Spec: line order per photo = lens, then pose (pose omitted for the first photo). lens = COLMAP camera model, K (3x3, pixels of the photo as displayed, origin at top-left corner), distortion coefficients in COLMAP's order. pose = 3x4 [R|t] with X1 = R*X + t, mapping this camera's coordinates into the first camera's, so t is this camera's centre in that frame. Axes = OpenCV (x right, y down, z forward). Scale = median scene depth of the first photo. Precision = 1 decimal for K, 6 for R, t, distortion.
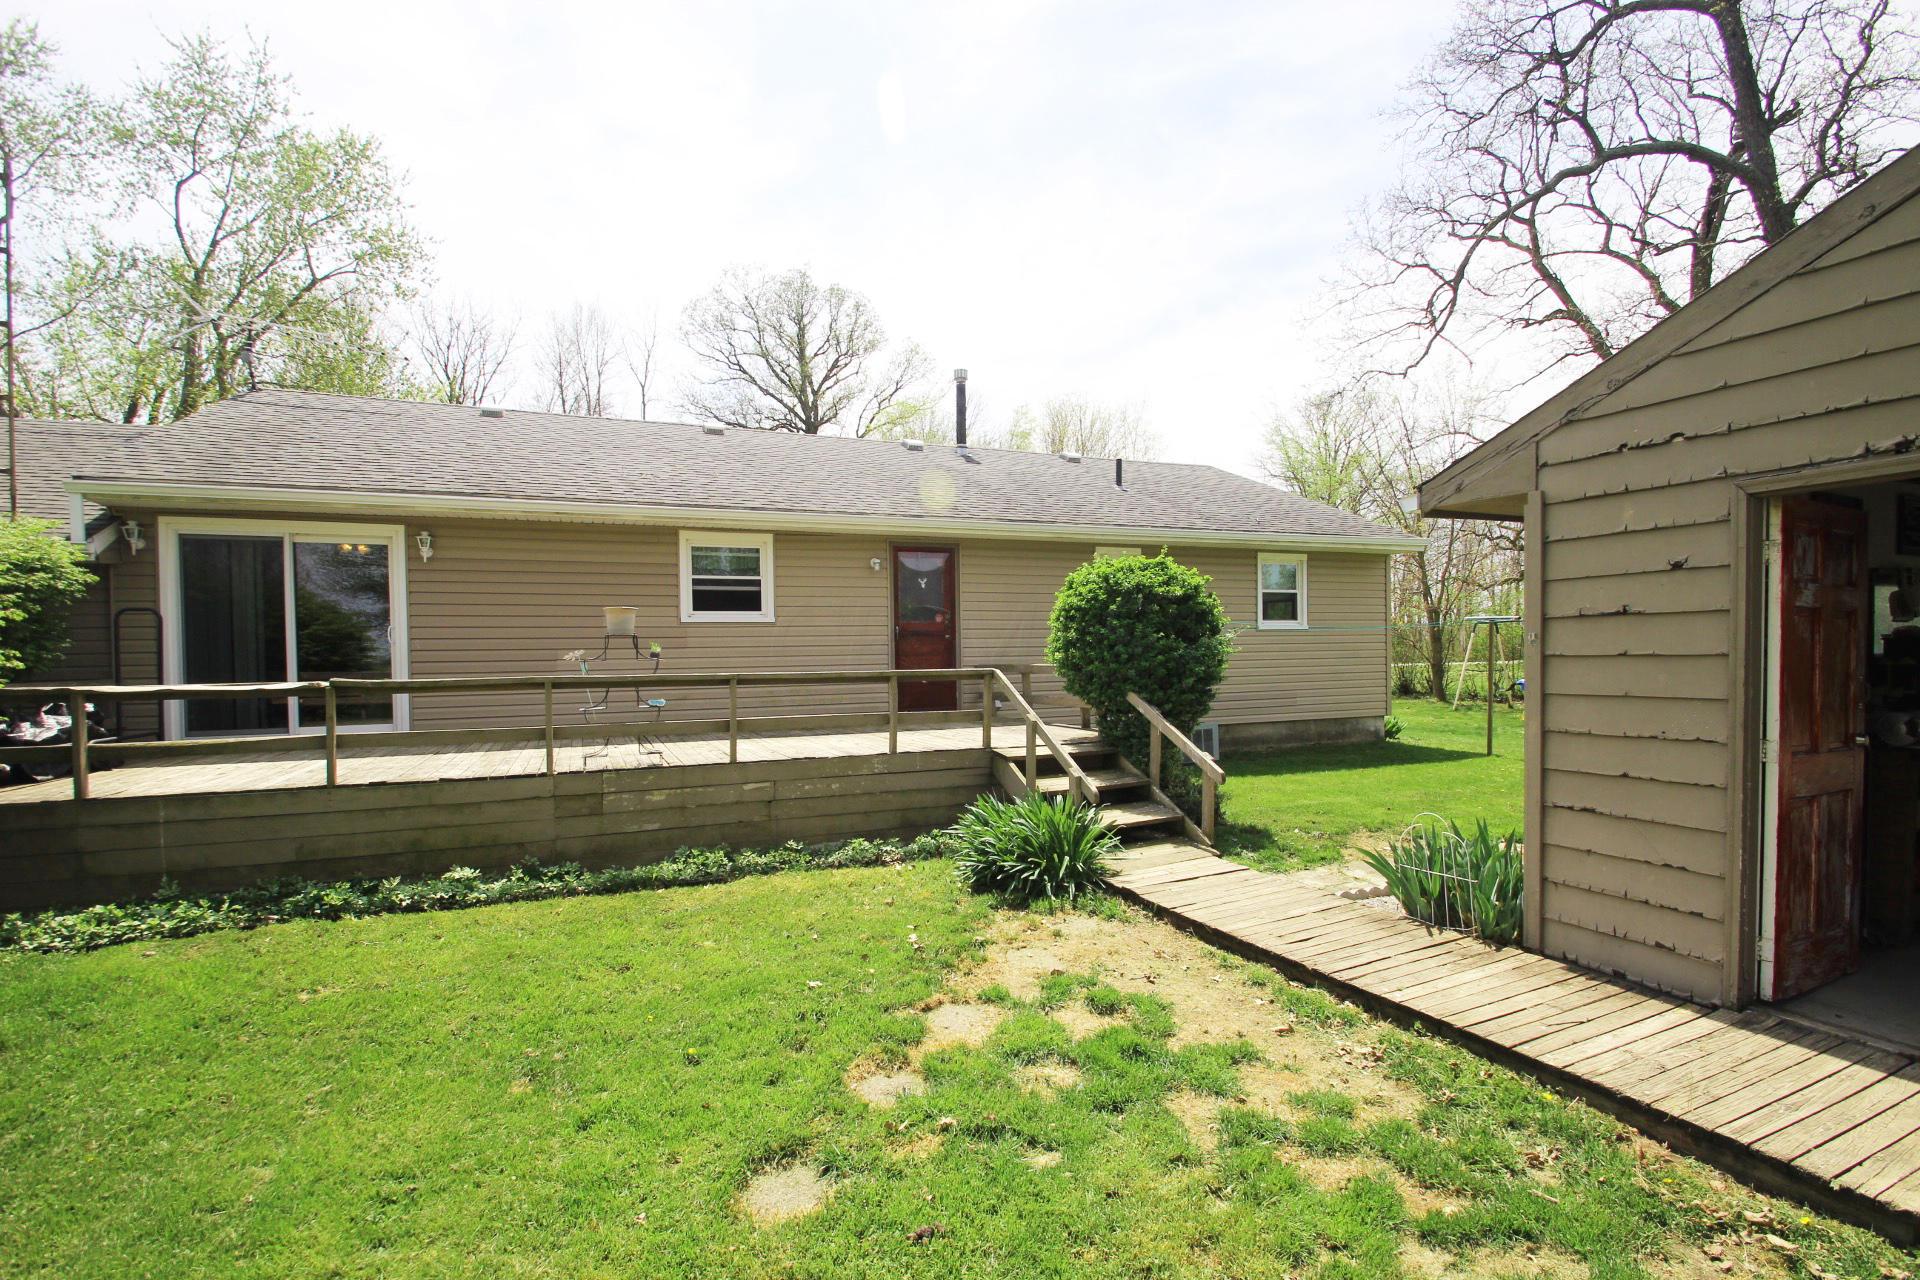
lens RADIAL K [[899.5, 0, 965.2], [0, 899.5, 642.0], [0, 0, 1]] dist [0.011100, -0.013741]
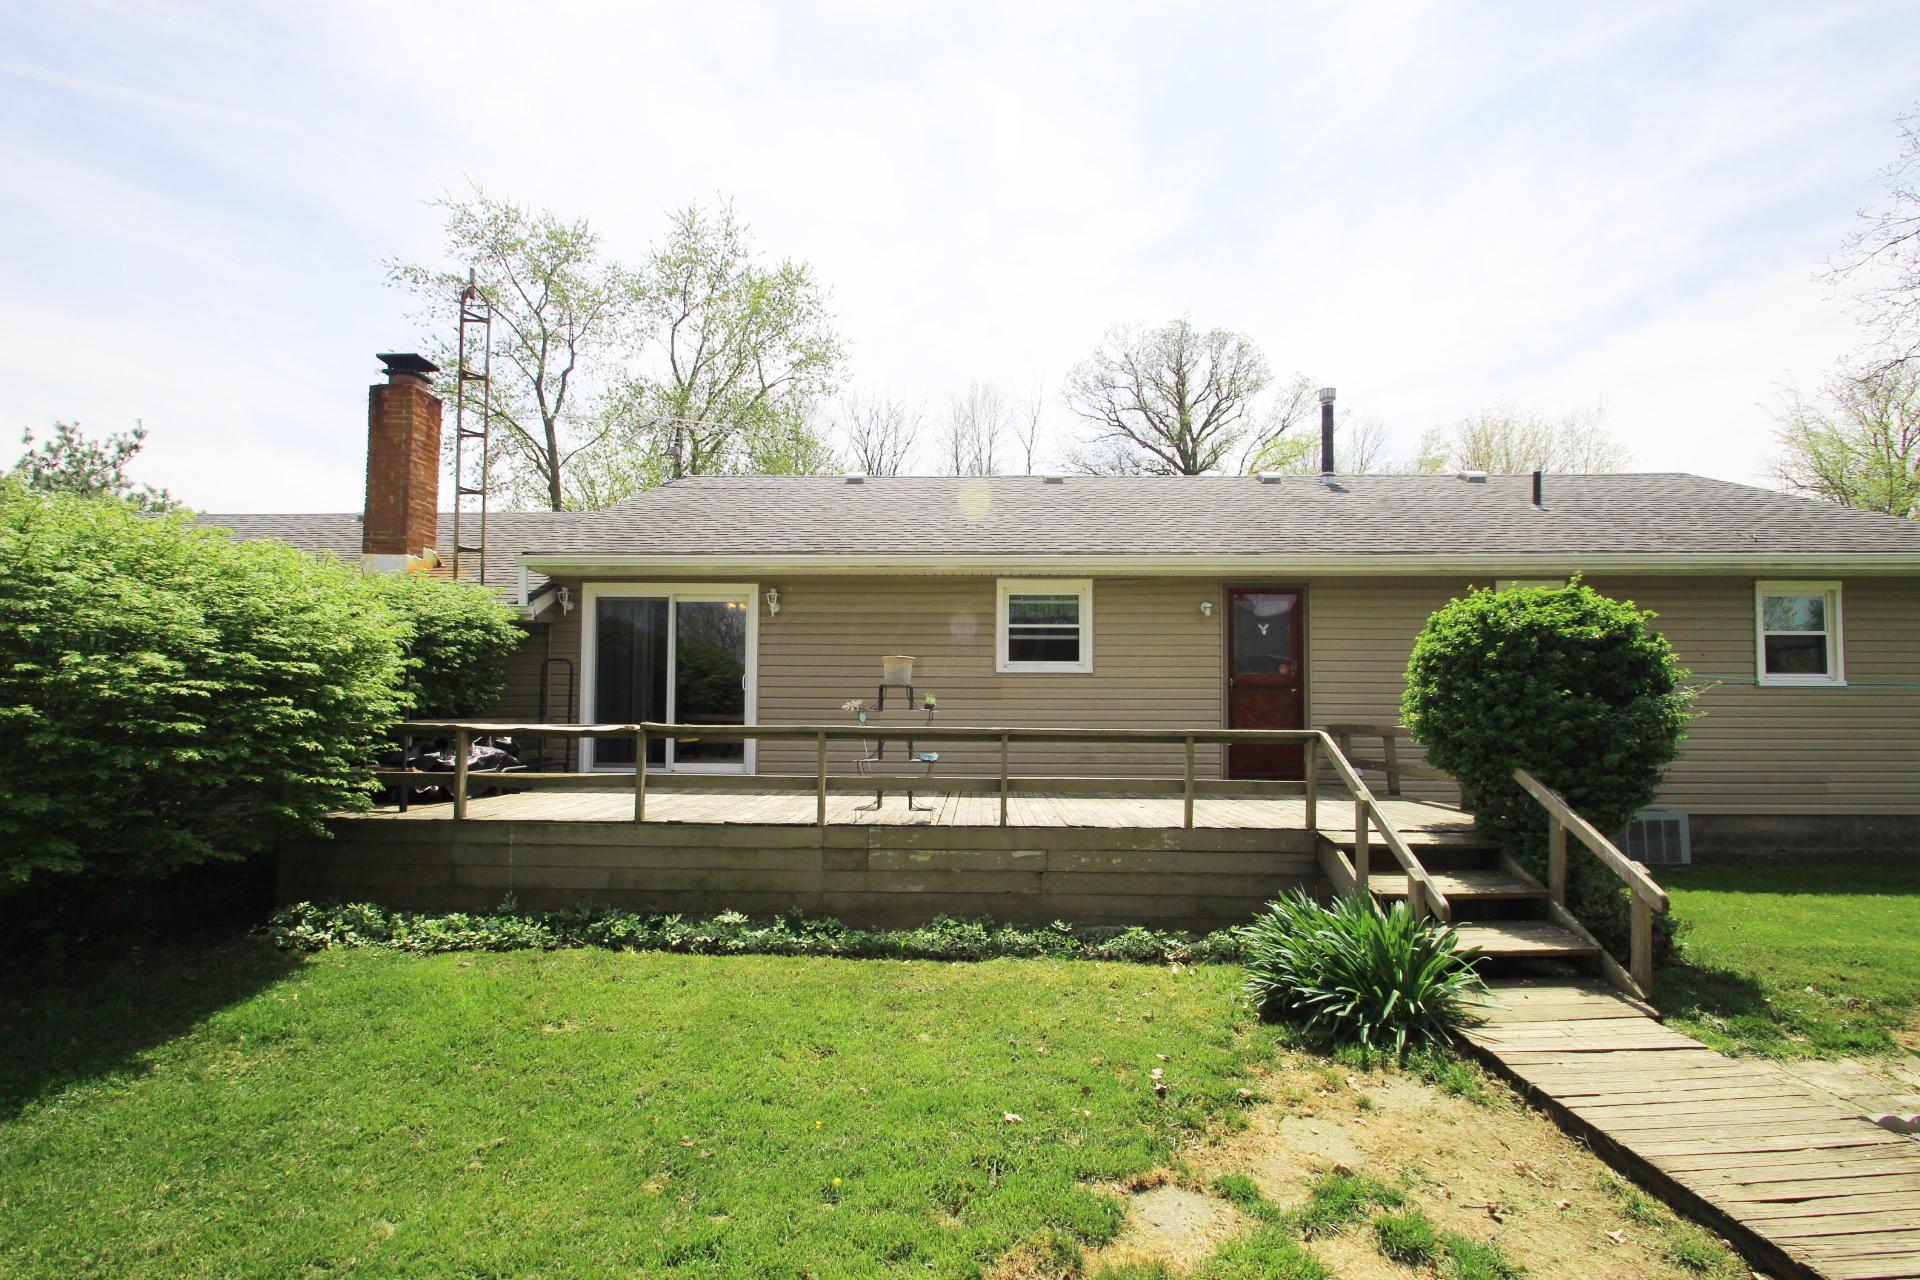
lens RADIAL K [[899.5, 0, 955.1], [0, 899.5, 654.6], [0, 0, 1]] dist [0.011100, -0.013741]
pose [[0.909102, -0.003870, -0.416556, 0.070766], [-0.013950, 0.999113, -0.039726, -0.002473], [0.416340, 0.041926, 0.908242, 0.125506]]
